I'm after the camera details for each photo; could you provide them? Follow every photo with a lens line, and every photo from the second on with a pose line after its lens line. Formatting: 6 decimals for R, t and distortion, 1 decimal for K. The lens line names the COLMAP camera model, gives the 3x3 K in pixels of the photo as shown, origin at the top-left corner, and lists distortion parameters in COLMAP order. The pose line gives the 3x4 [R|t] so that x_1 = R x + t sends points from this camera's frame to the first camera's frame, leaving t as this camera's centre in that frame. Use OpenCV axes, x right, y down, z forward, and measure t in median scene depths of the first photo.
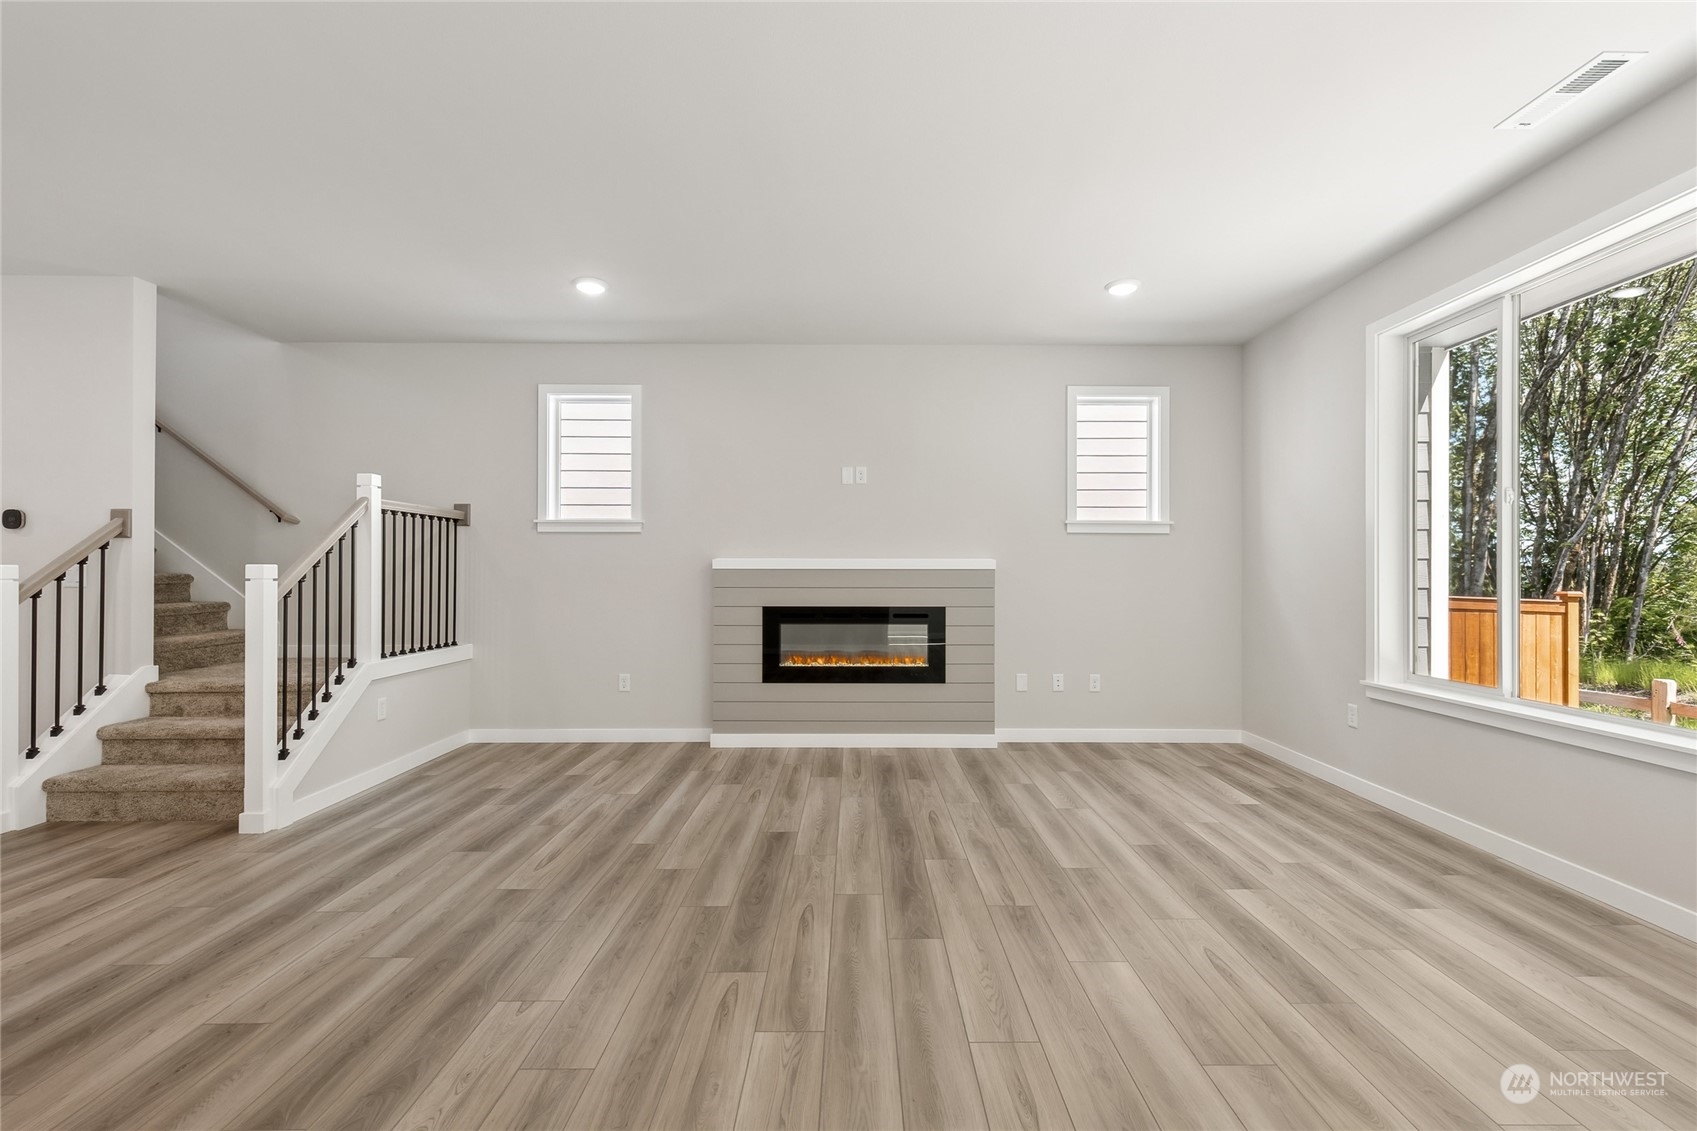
lens RADIAL K [[765.8, 0, 866.8], [0, 765.8, 569.9], [0, 0, 1]] dist [0.008515, -0.001098]
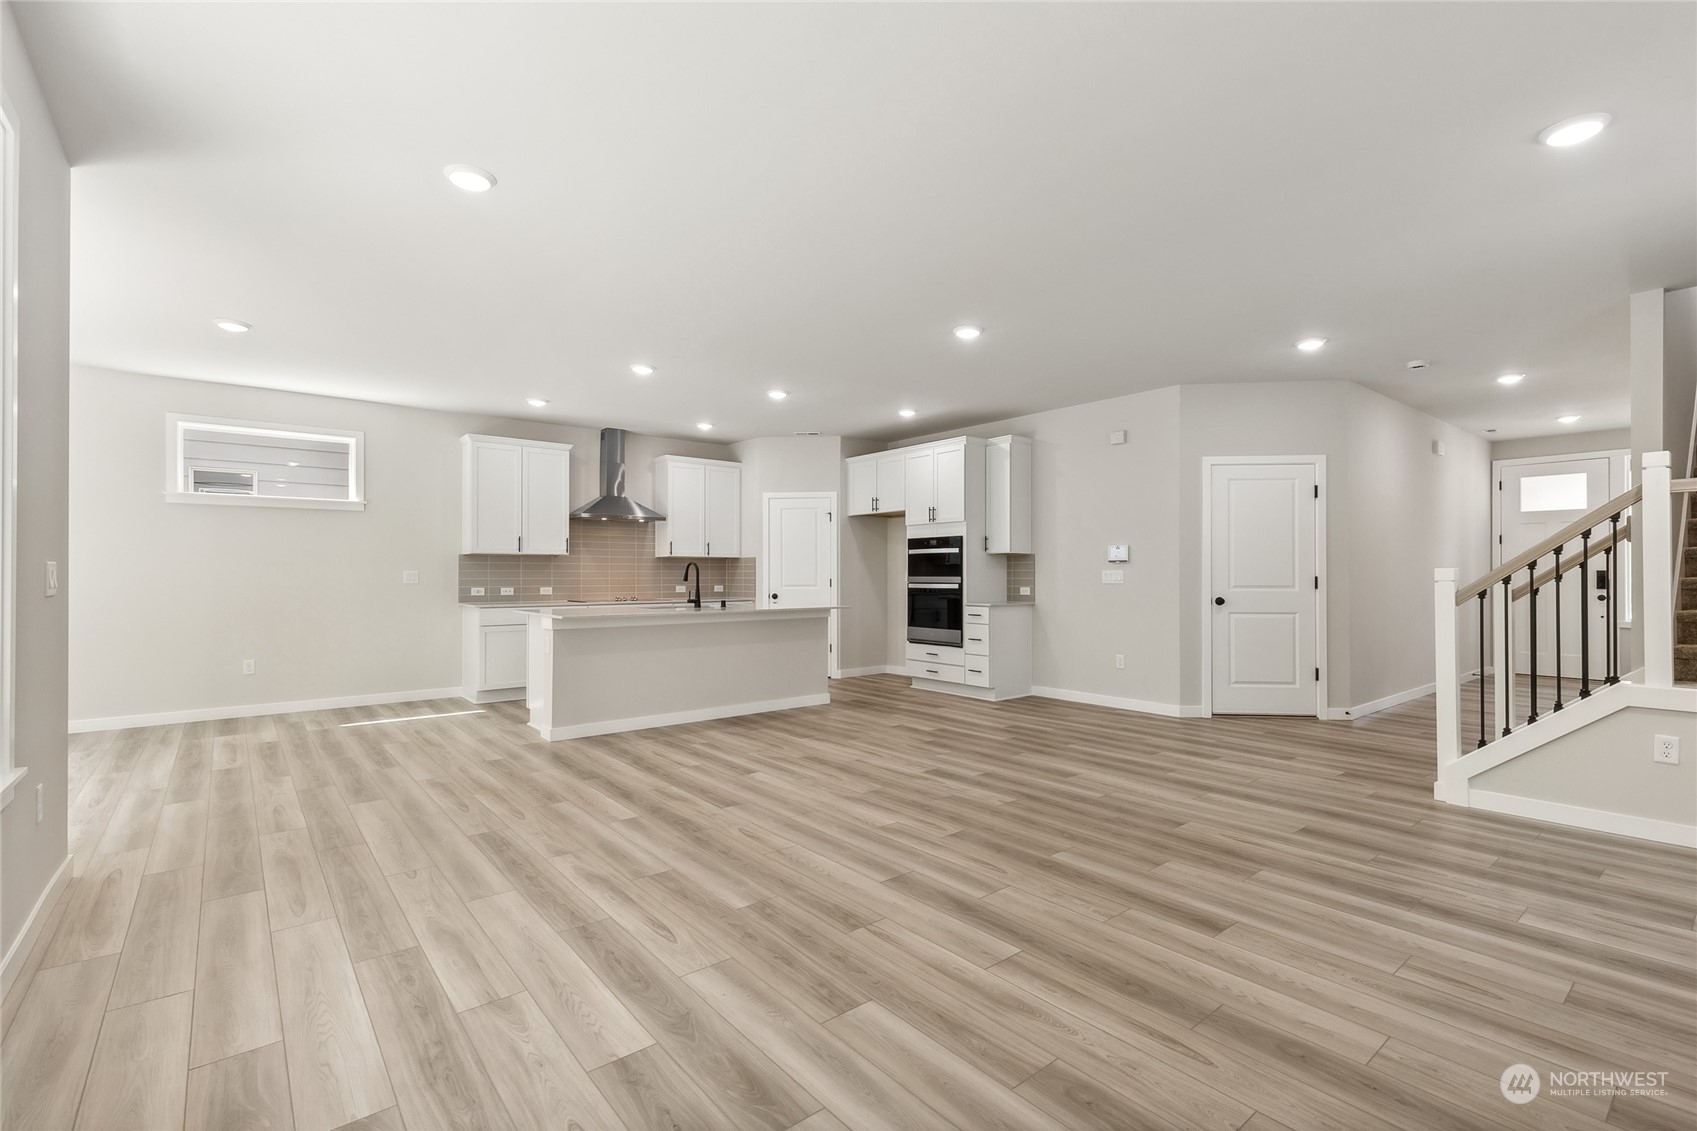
lens RADIAL K [[765.8, 0, 866.0], [0, 765.8, 570.4], [0, 0, 1]] dist [0.008515, -0.001098]
pose [[-0.774719, -0.003142, -0.632297, 0.516139], [0.003499, 0.999951, -0.009256, 0.003058], [0.632295, -0.009383, -0.774671, 1.133337]]
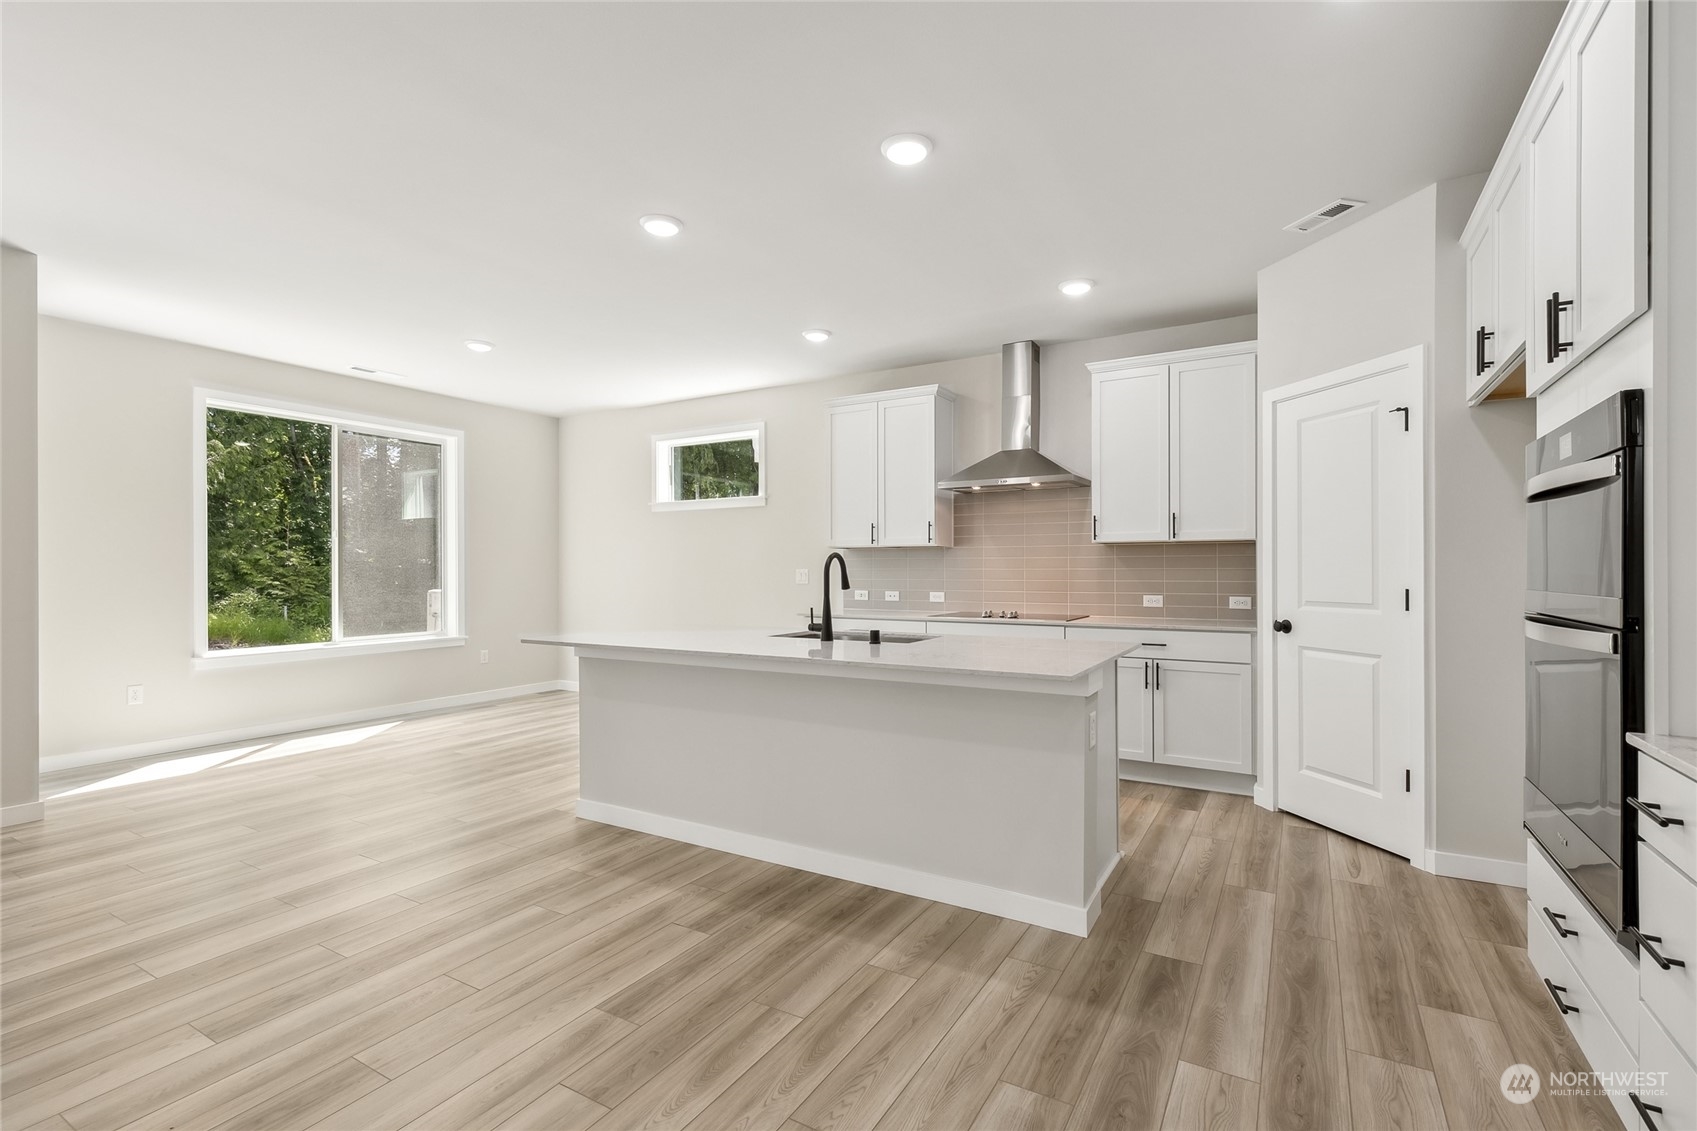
lens RADIAL K [[765.8, 0, 859.0], [0, 765.8, 565.4], [0, 0, 1]] dist [0.008515, -0.001098]
pose [[-0.858362, 0.005499, 0.513016, -0.650210], [-0.000311, 0.999937, -0.011237, -0.007742], [-0.513045, -0.009805, -0.858306, 0.386024]]
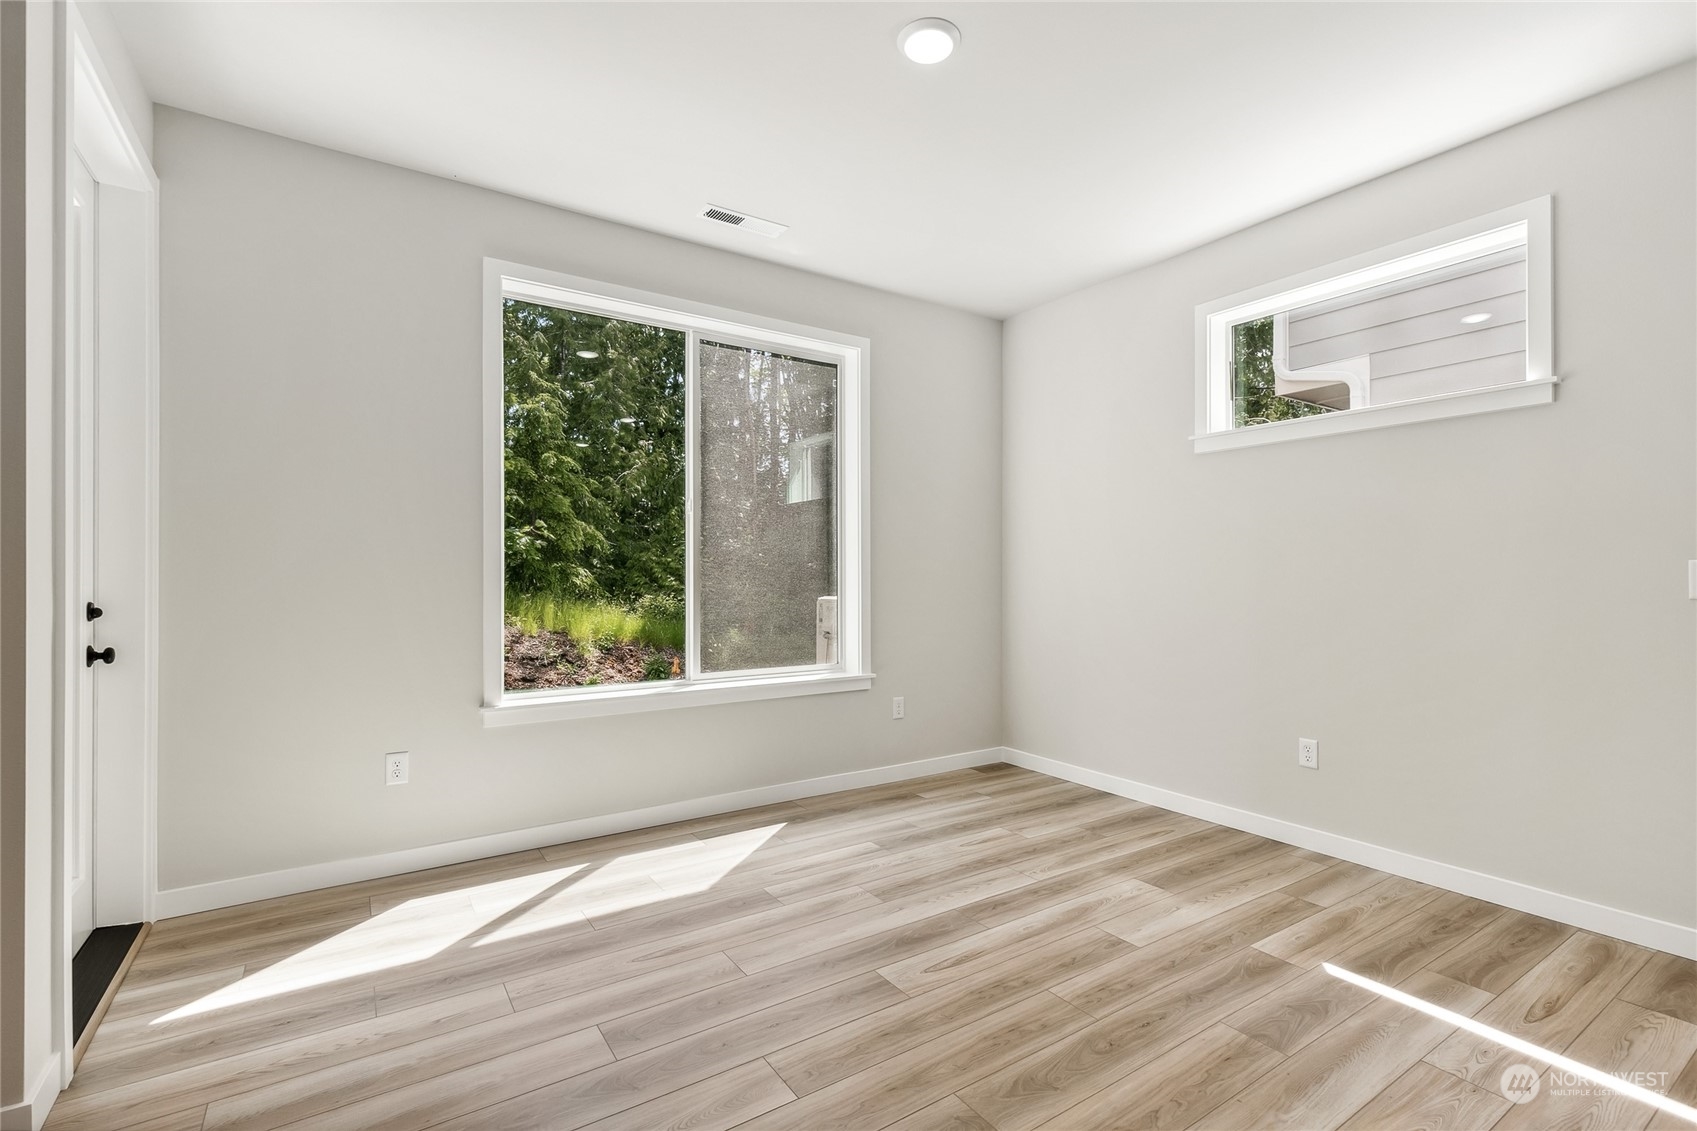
lens RADIAL K [[765.8, 0, 861.0], [0, 765.8, 576.3], [0, 0, 1]] dist [0.008515, -0.001098]
pose [[-0.550633, 0.001285, 0.834747, 0.095128], [-0.004290, 0.999981, -0.004370, 0.002409], [-0.834737, -0.005988, -0.550617, -0.031788]]
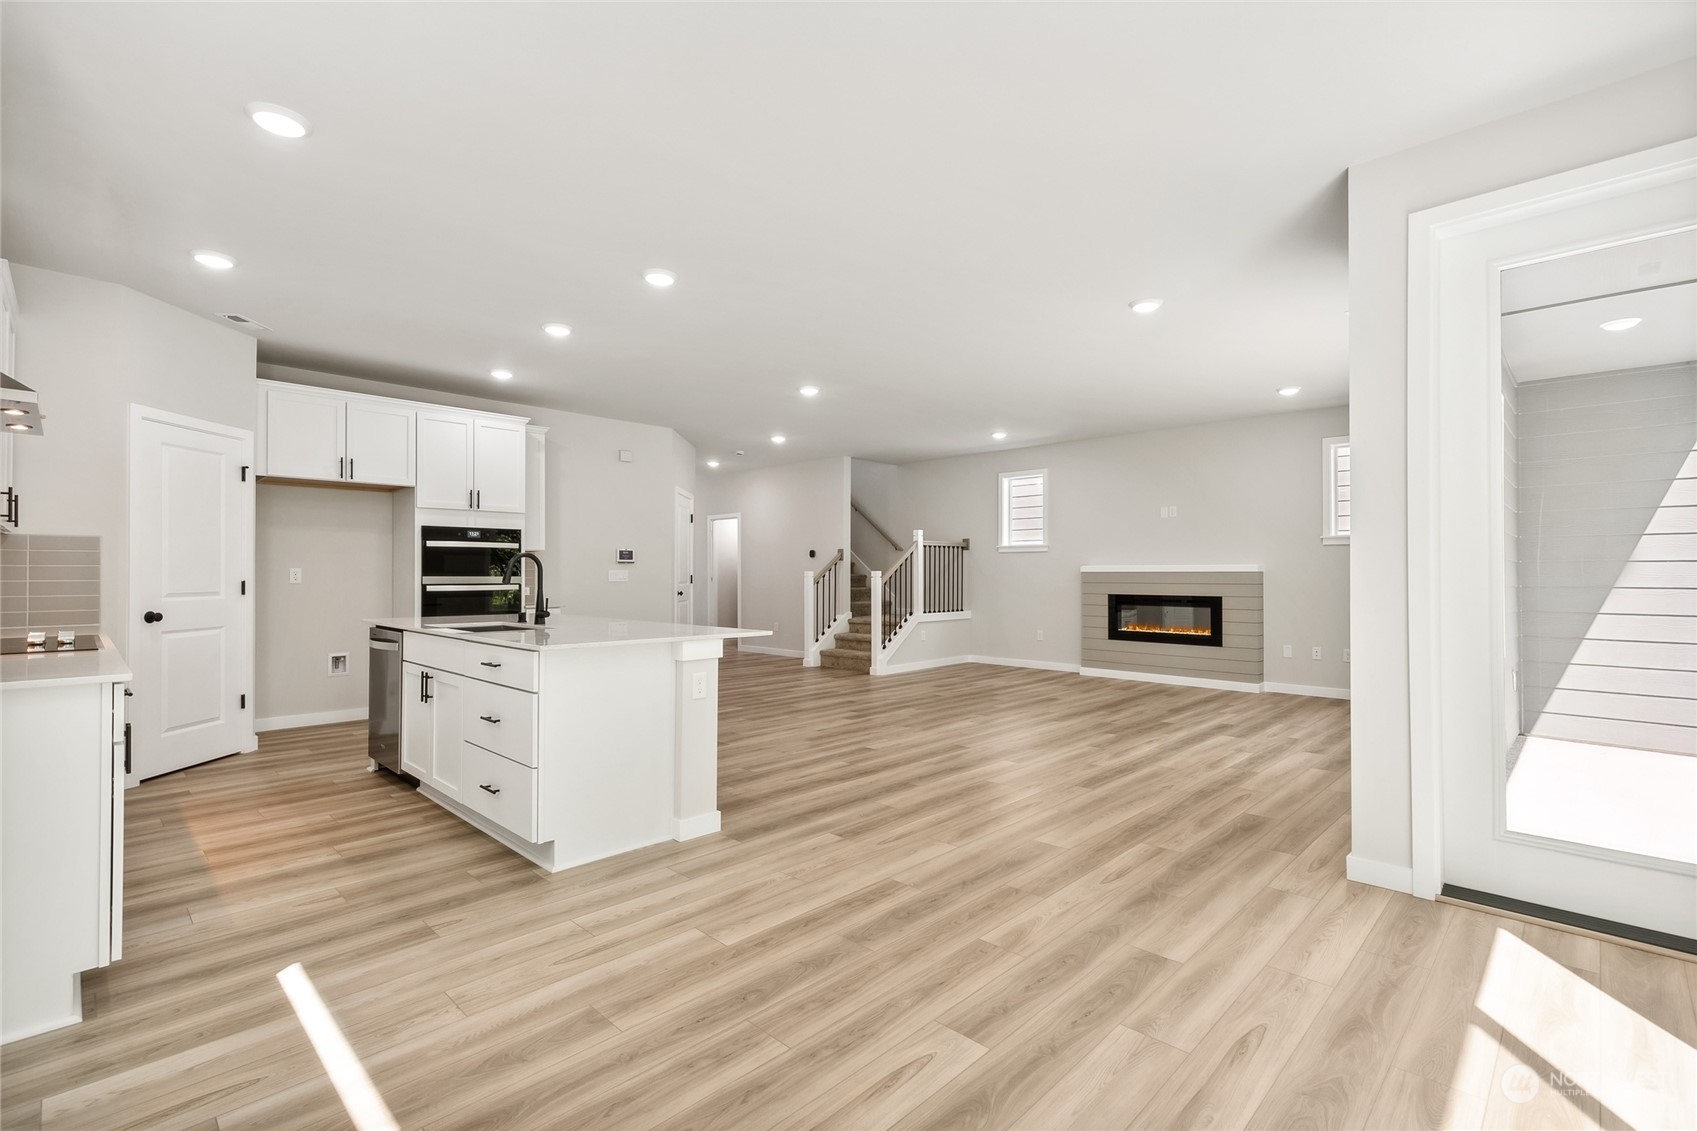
lens RADIAL K [[765.8, 0, 859.9], [0, 765.8, 566.9], [0, 0, 1]] dist [0.008515, -0.001098]
pose [[0.712970, -0.007019, -0.701159, 0.812076], [0.003635, 0.999973, -0.006314, -0.004079], [0.701185, 0.001953, 0.712977, -0.722289]]
